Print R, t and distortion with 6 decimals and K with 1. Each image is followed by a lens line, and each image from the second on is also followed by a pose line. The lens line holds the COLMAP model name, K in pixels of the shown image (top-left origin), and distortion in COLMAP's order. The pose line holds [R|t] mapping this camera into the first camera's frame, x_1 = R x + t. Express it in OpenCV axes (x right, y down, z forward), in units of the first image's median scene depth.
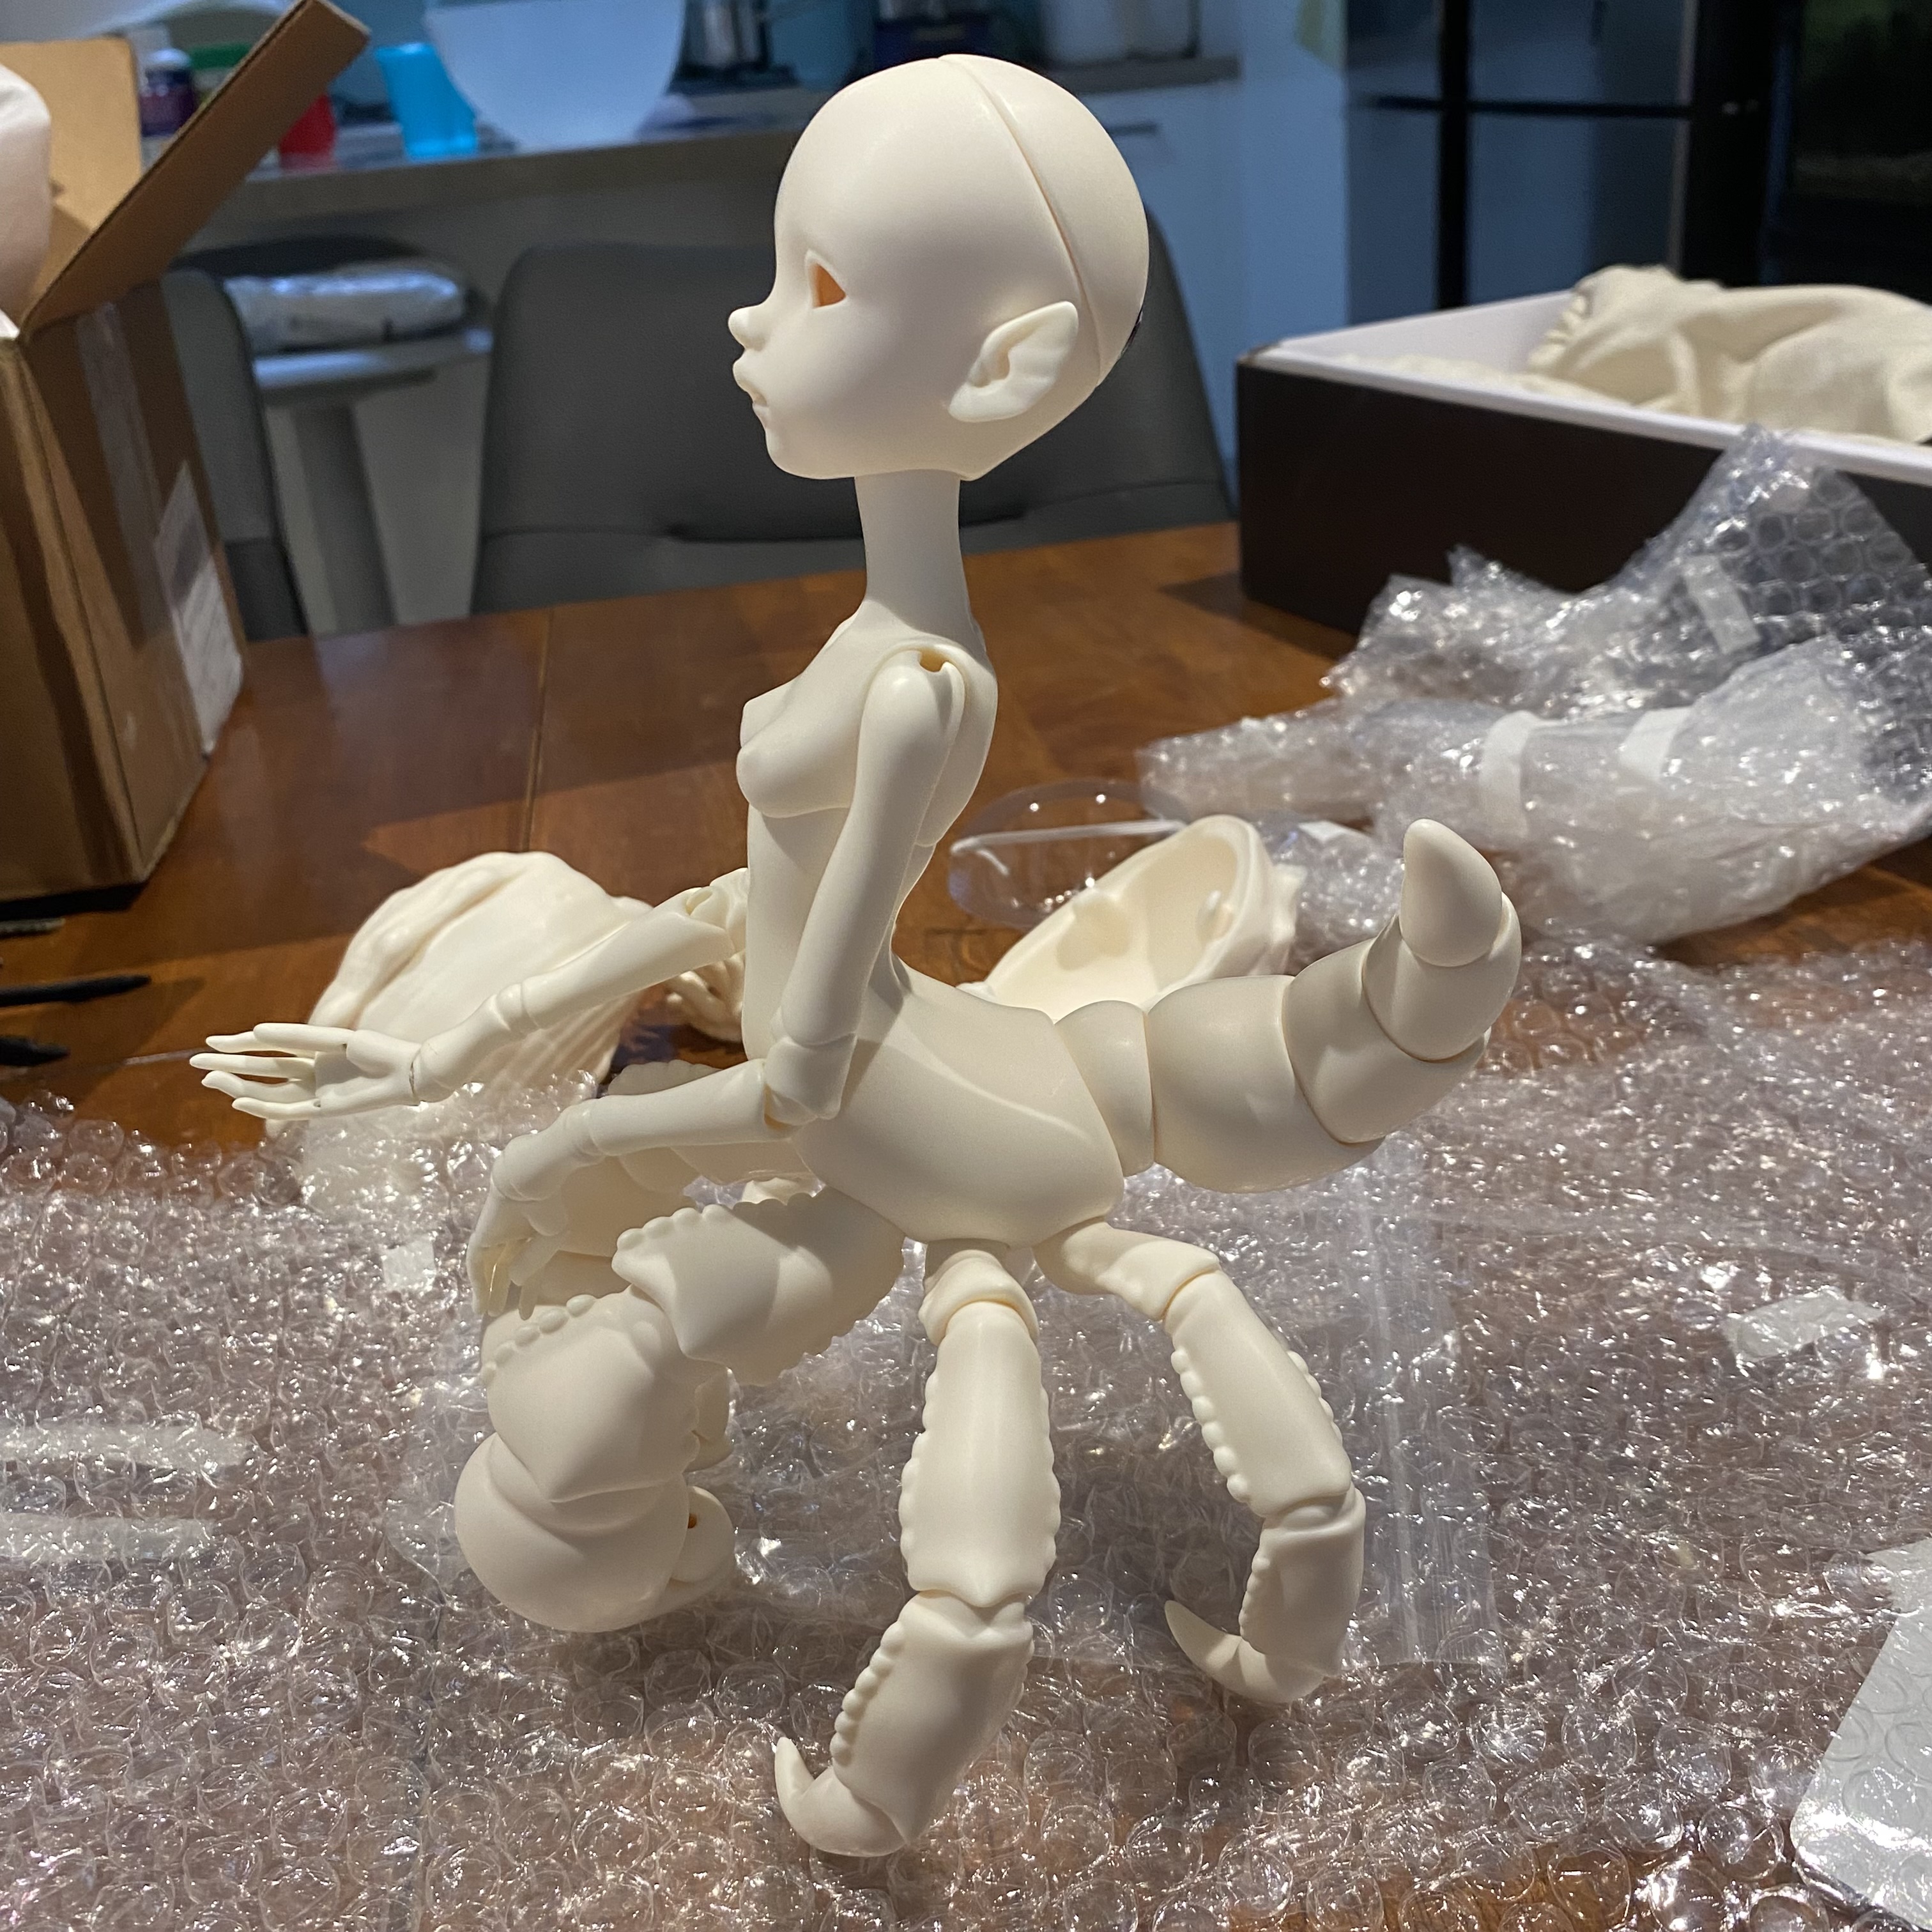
lens RADIAL K [[2010.7, 0, 963.1], [0, 2010.7, 971.4], [0, 0, 1]] dist [-0.012439, 0.000000]
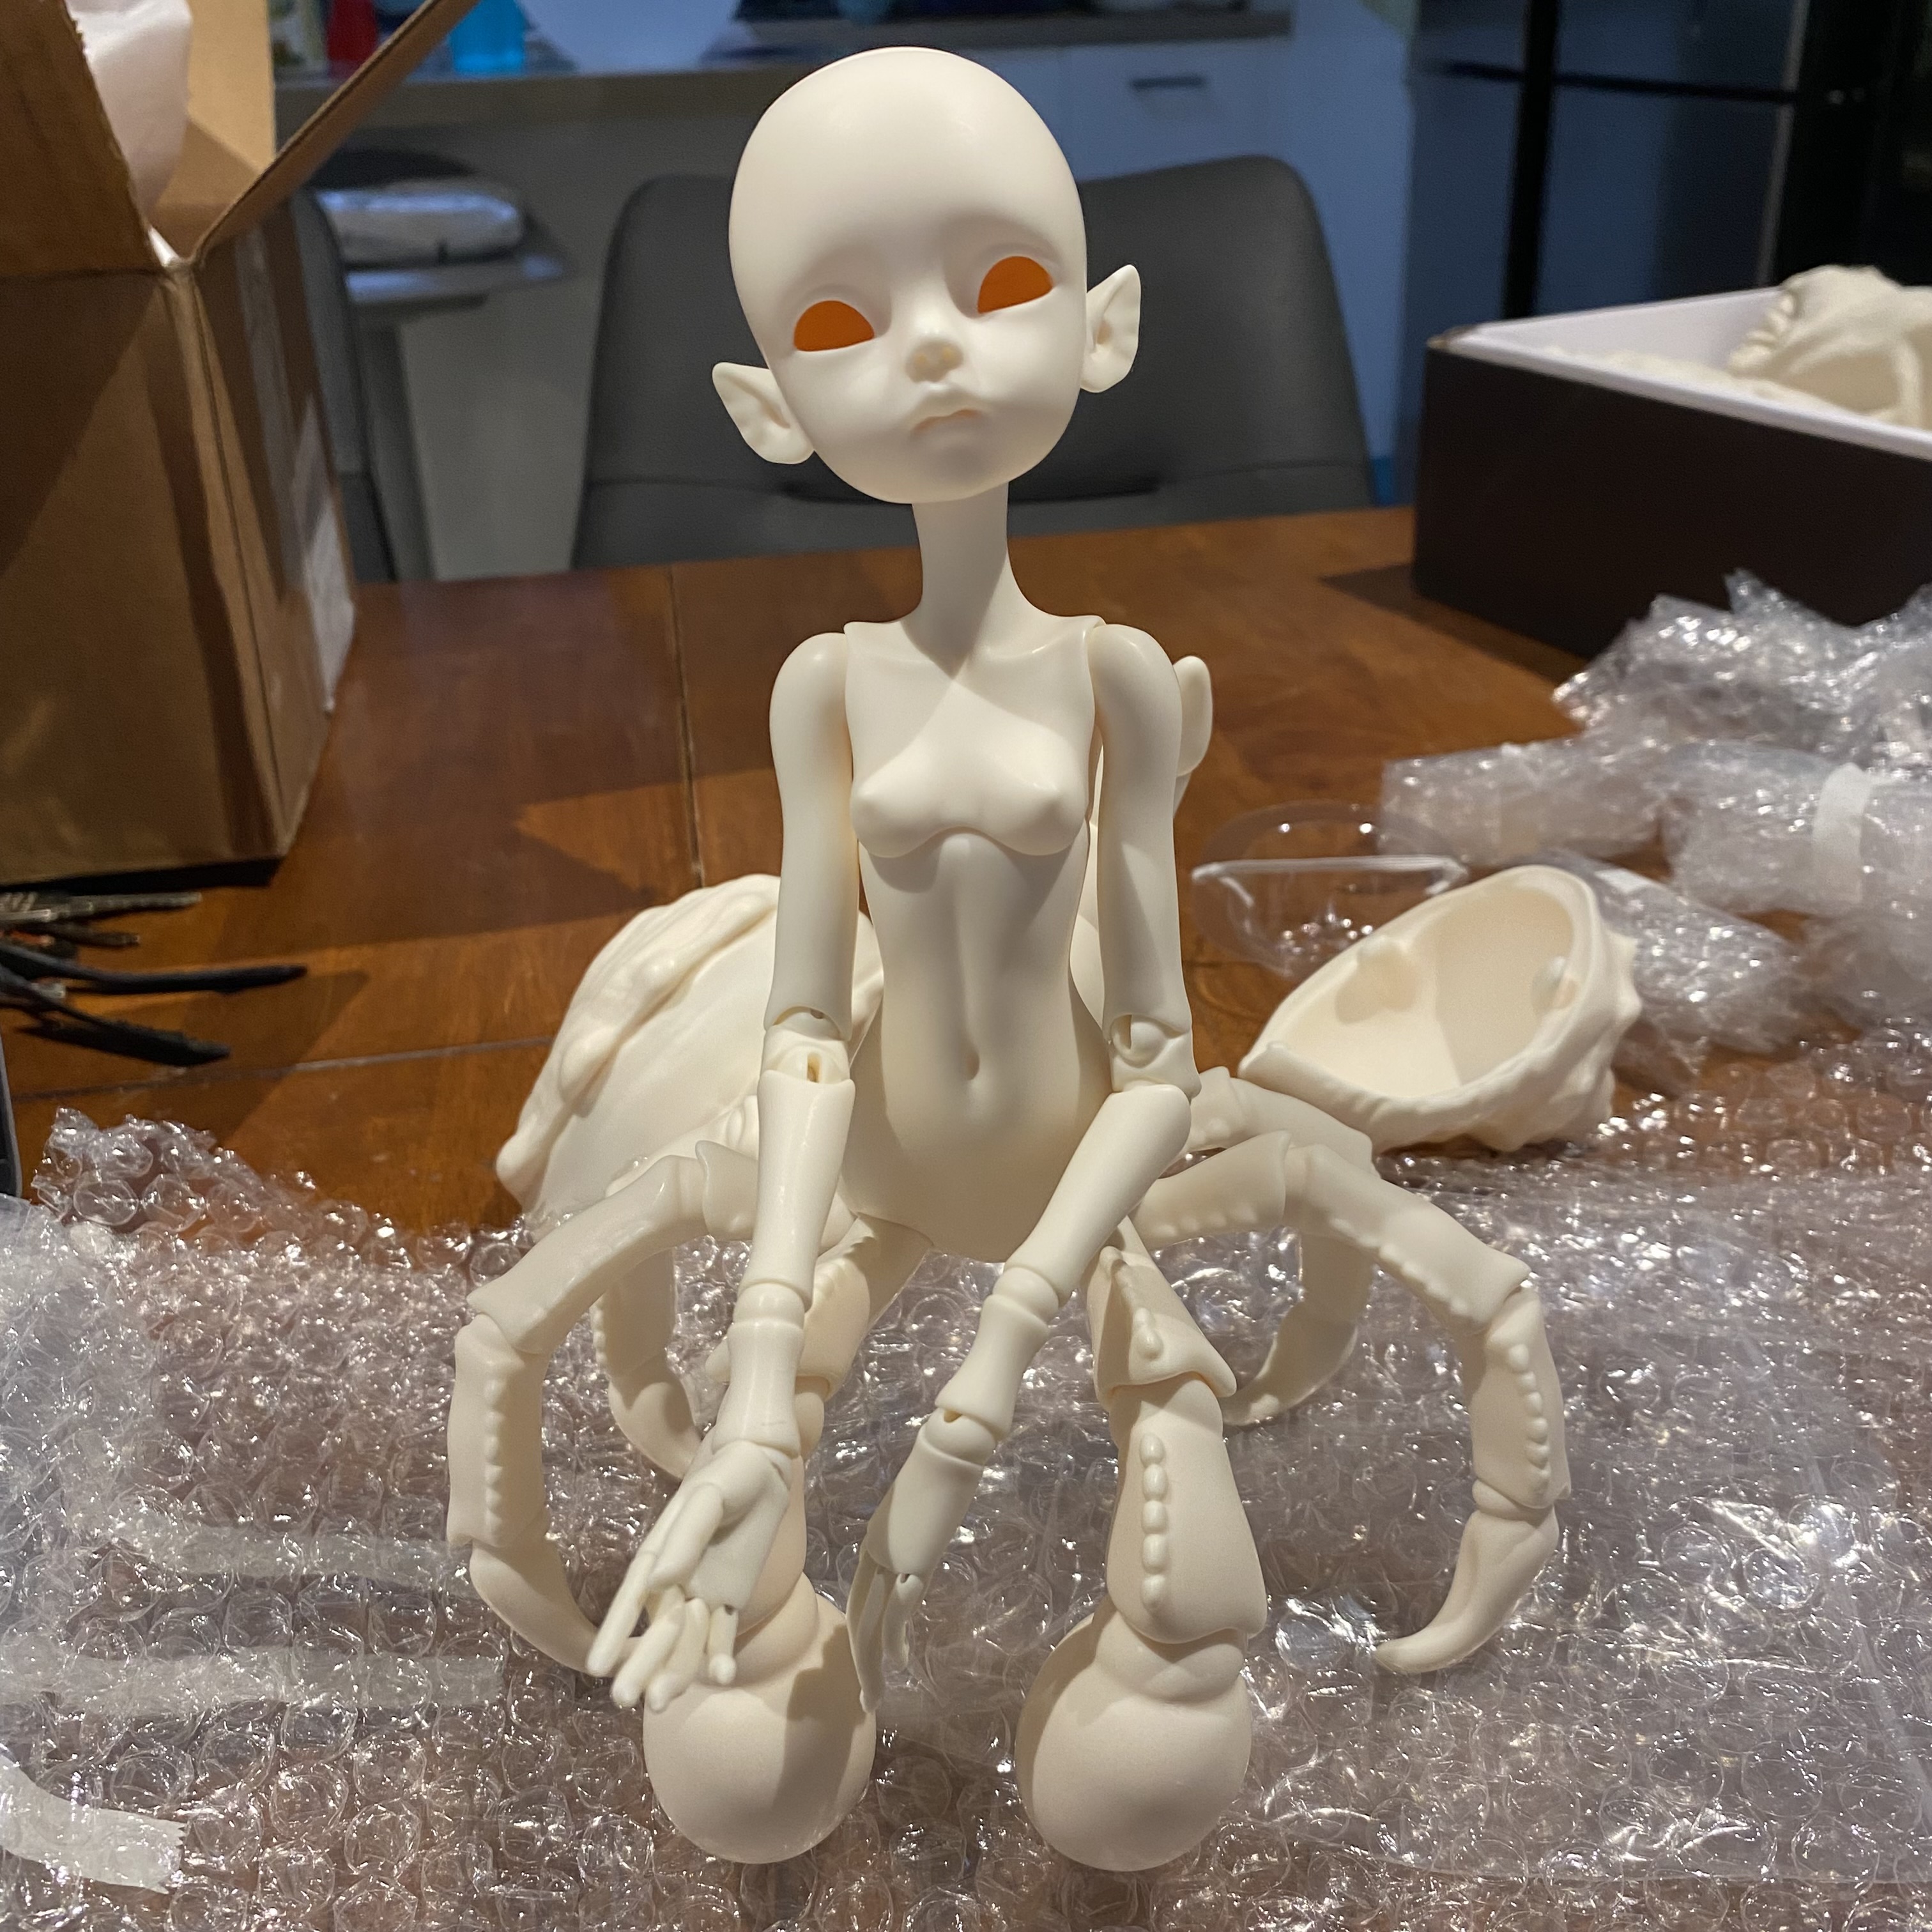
lens RADIAL K [[2010.7, 0, 949.5], [0, 2010.7, 950.1], [0, 0, 1]] dist [-0.012439, 0.000000]
pose [[0.998768, 0.047829, 0.013191, -0.121733], [-0.048041, 0.998713, 0.016279, -0.033964], [-0.012395, -0.016892, 0.999780, 0.074276]]
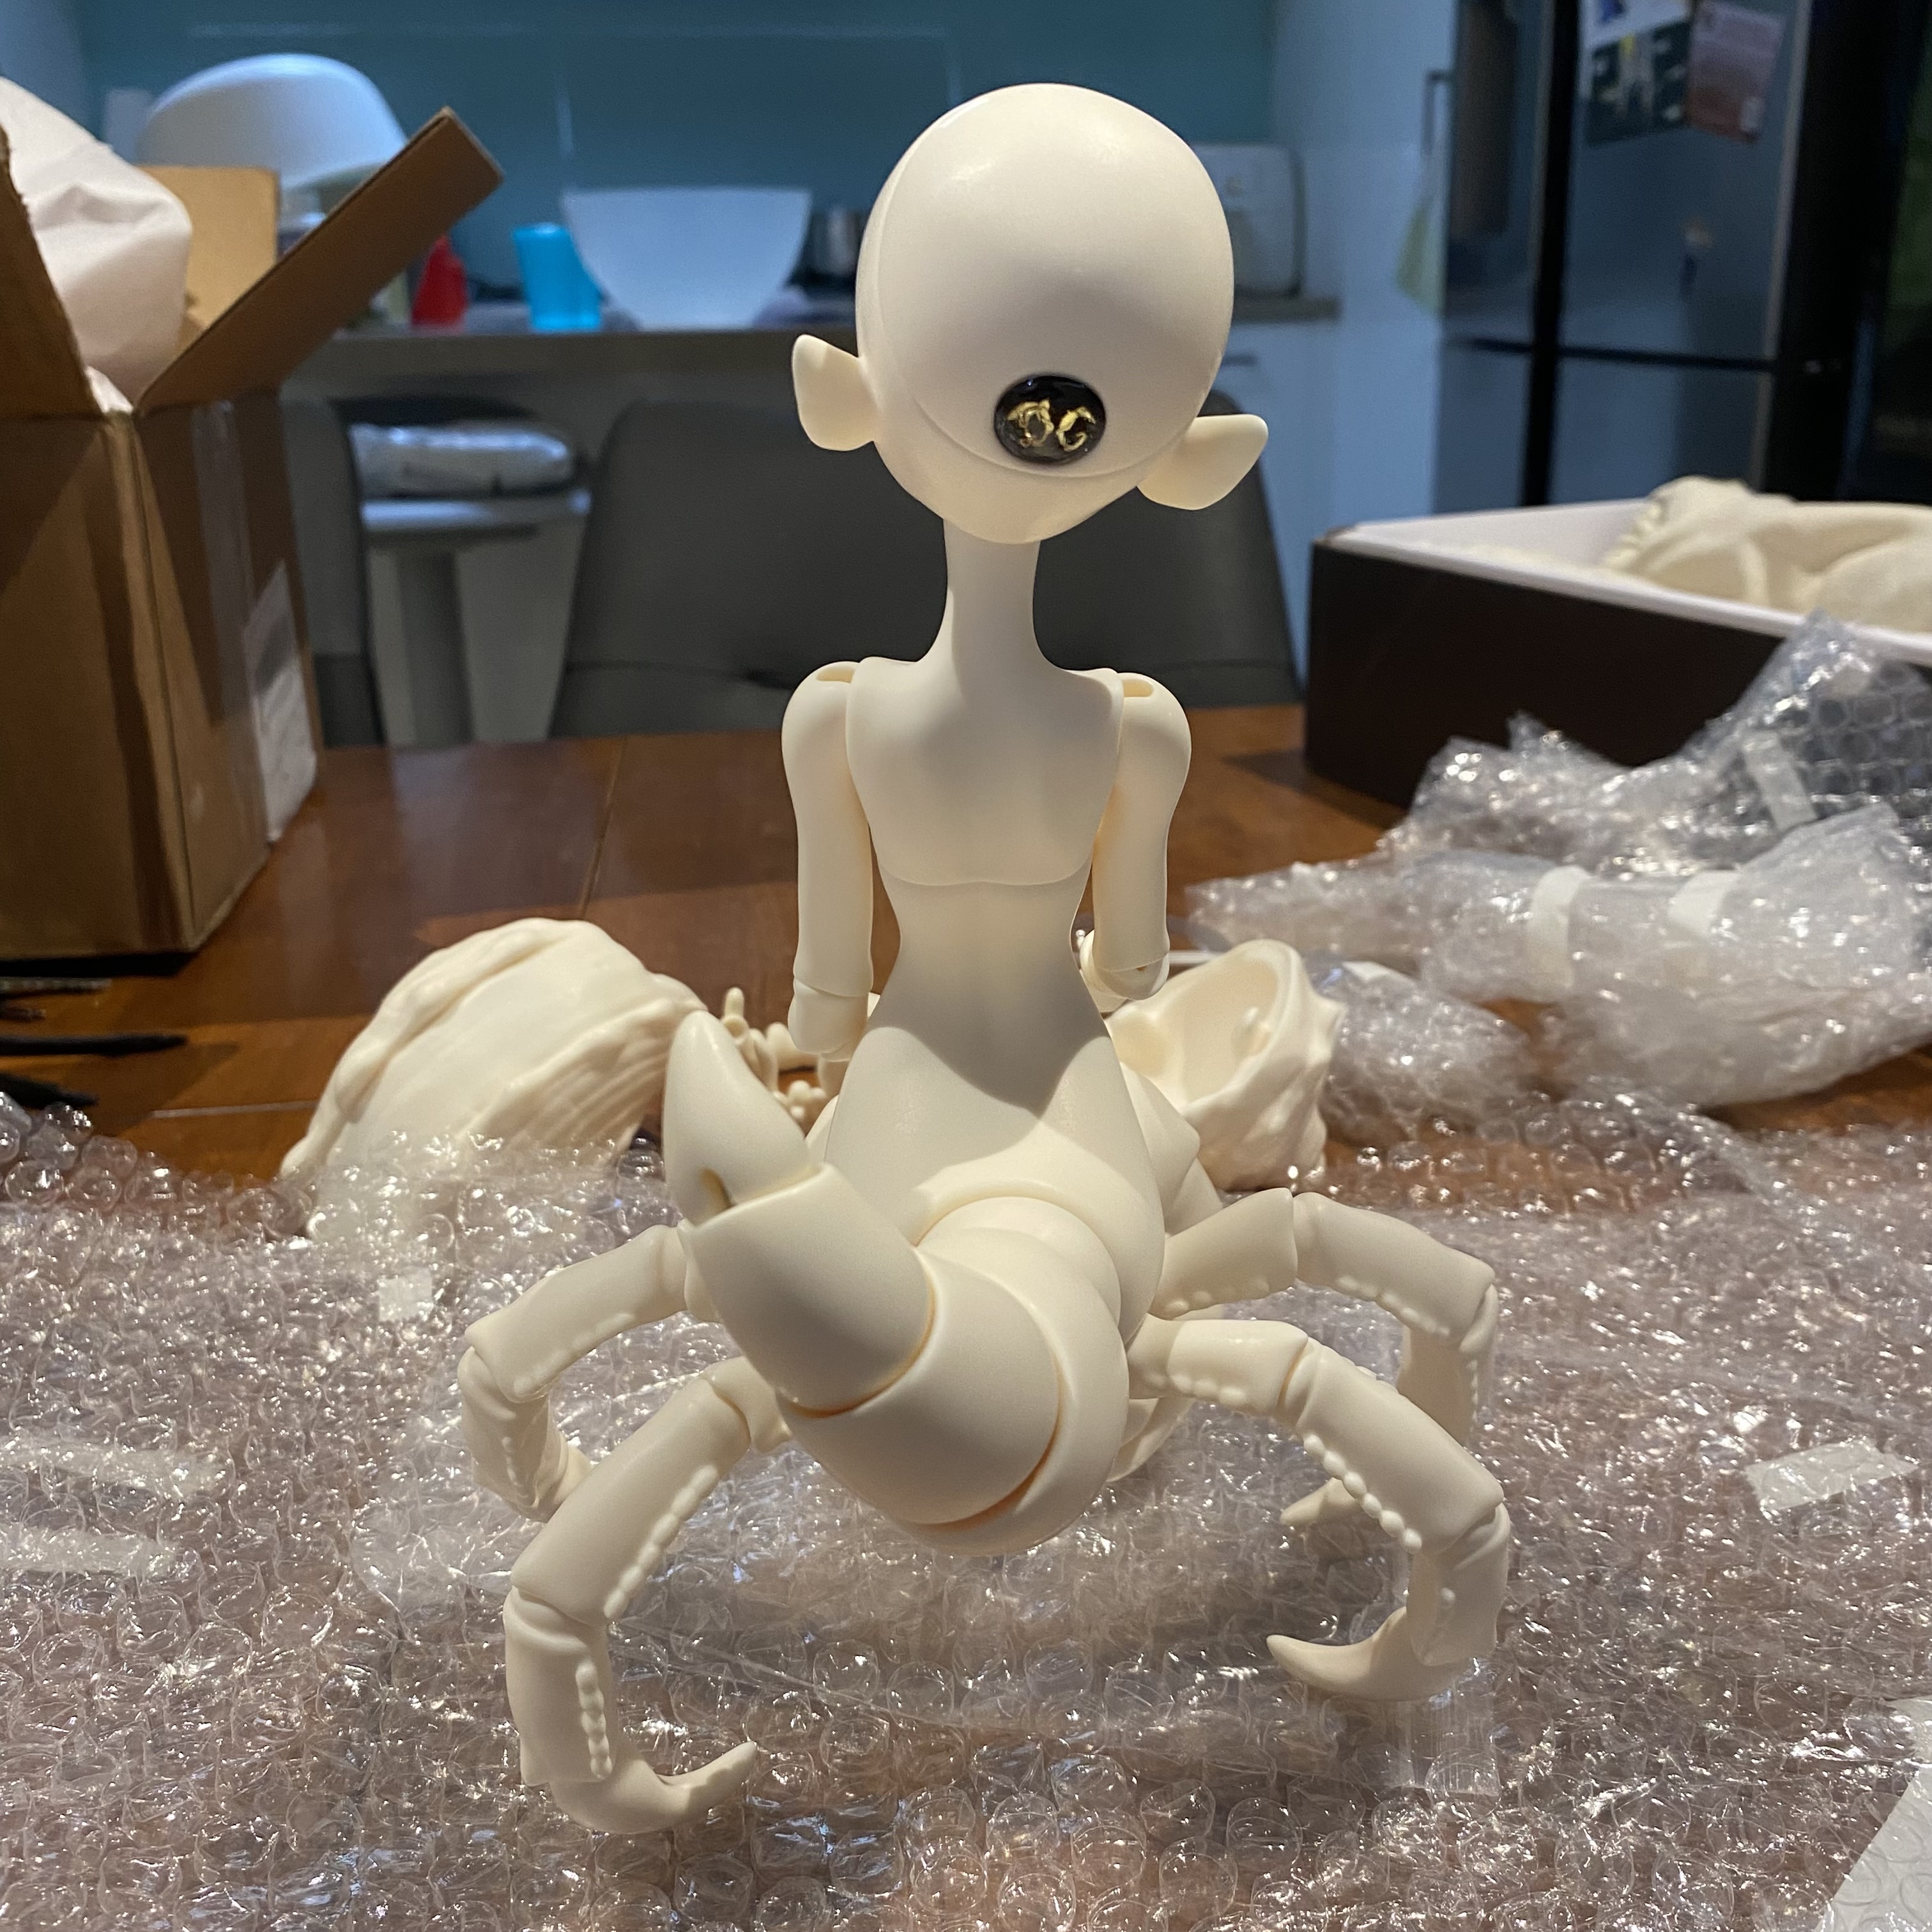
lens RADIAL K [[2010.7, 0, 977.1], [0, 2010.7, 972.1], [0, 0, 1]] dist [-0.012439, 0.000000]
pose [[0.996892, 0.075283, -0.023216, 0.008331], [-0.077234, 0.992036, -0.099497, 0.038827], [0.015541, 0.100981, 0.994767, 0.006262]]
